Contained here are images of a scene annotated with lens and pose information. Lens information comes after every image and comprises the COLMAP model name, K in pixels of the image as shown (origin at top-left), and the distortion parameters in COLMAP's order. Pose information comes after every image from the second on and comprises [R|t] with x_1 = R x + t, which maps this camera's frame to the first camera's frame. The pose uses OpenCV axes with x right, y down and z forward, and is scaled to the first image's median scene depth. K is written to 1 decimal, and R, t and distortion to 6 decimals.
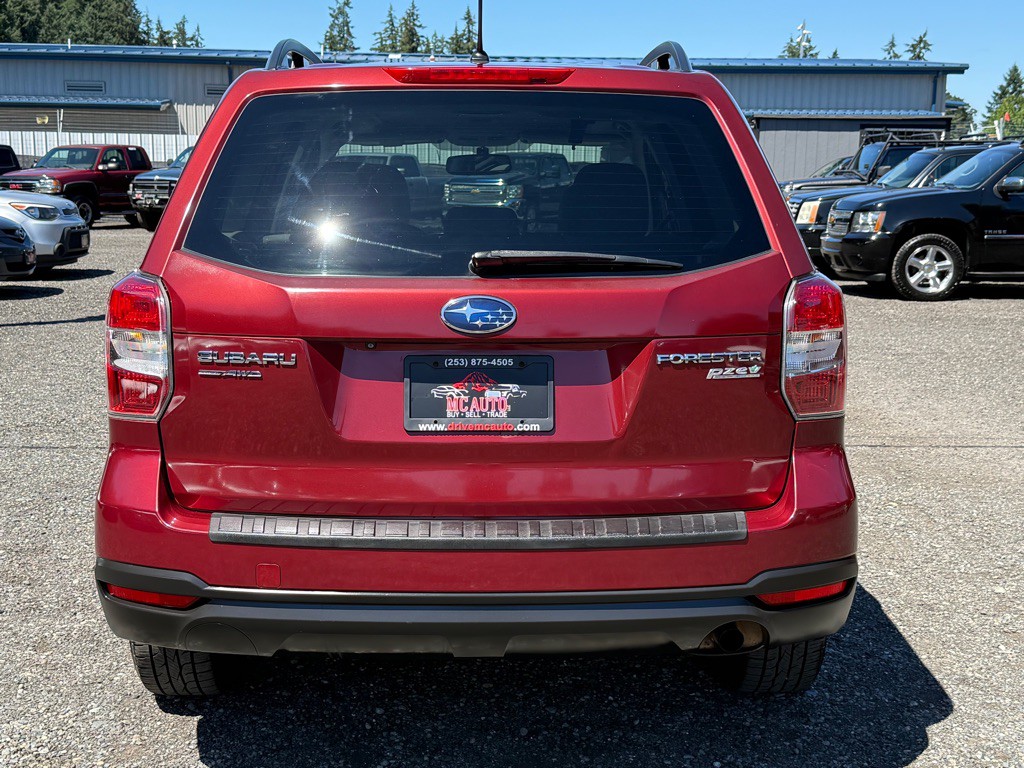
lens RADIAL K [[1454.2, 0, 515.7], [0, 1454.2, 393.2], [0, 0, 1]] dist [0.029721, 0.000000]
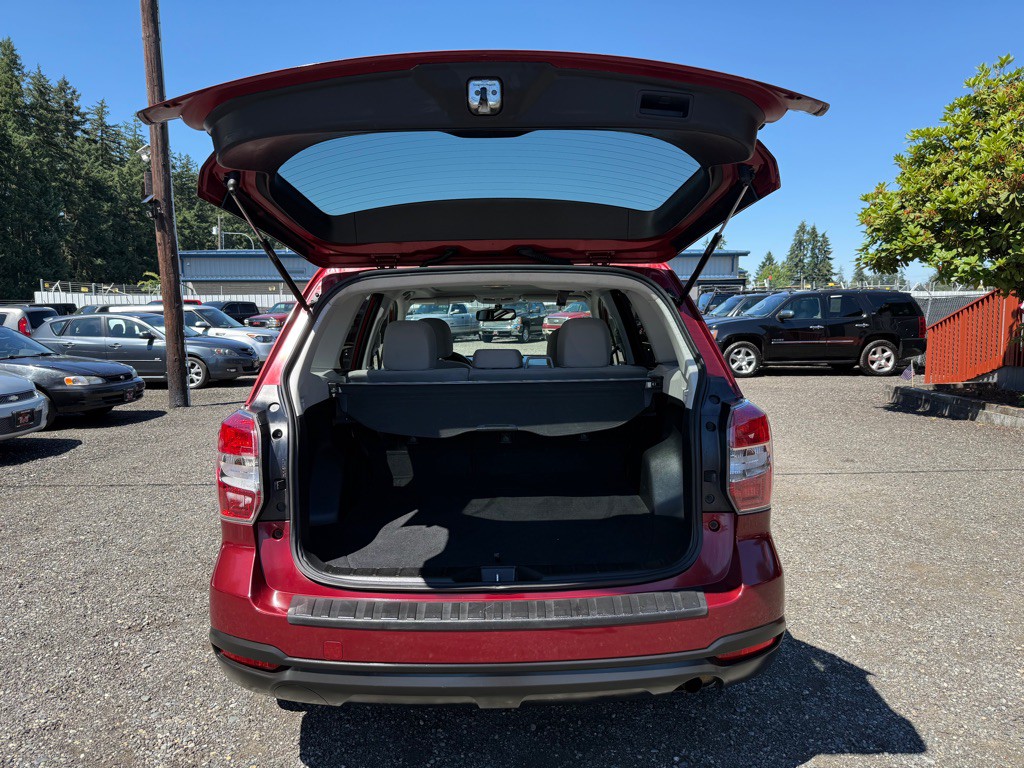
lens RADIAL K [[741.5, 0, 515.0], [0, 741.5, 396.9], [0, 0, 1]] dist [-0.005744, -0.025323]
pose [[0.999832, -0.017704, -0.004682, -0.003050], [0.017540, 0.999300, -0.033055, -0.059088], [0.005264, 0.032967, 0.999443, 0.279340]]
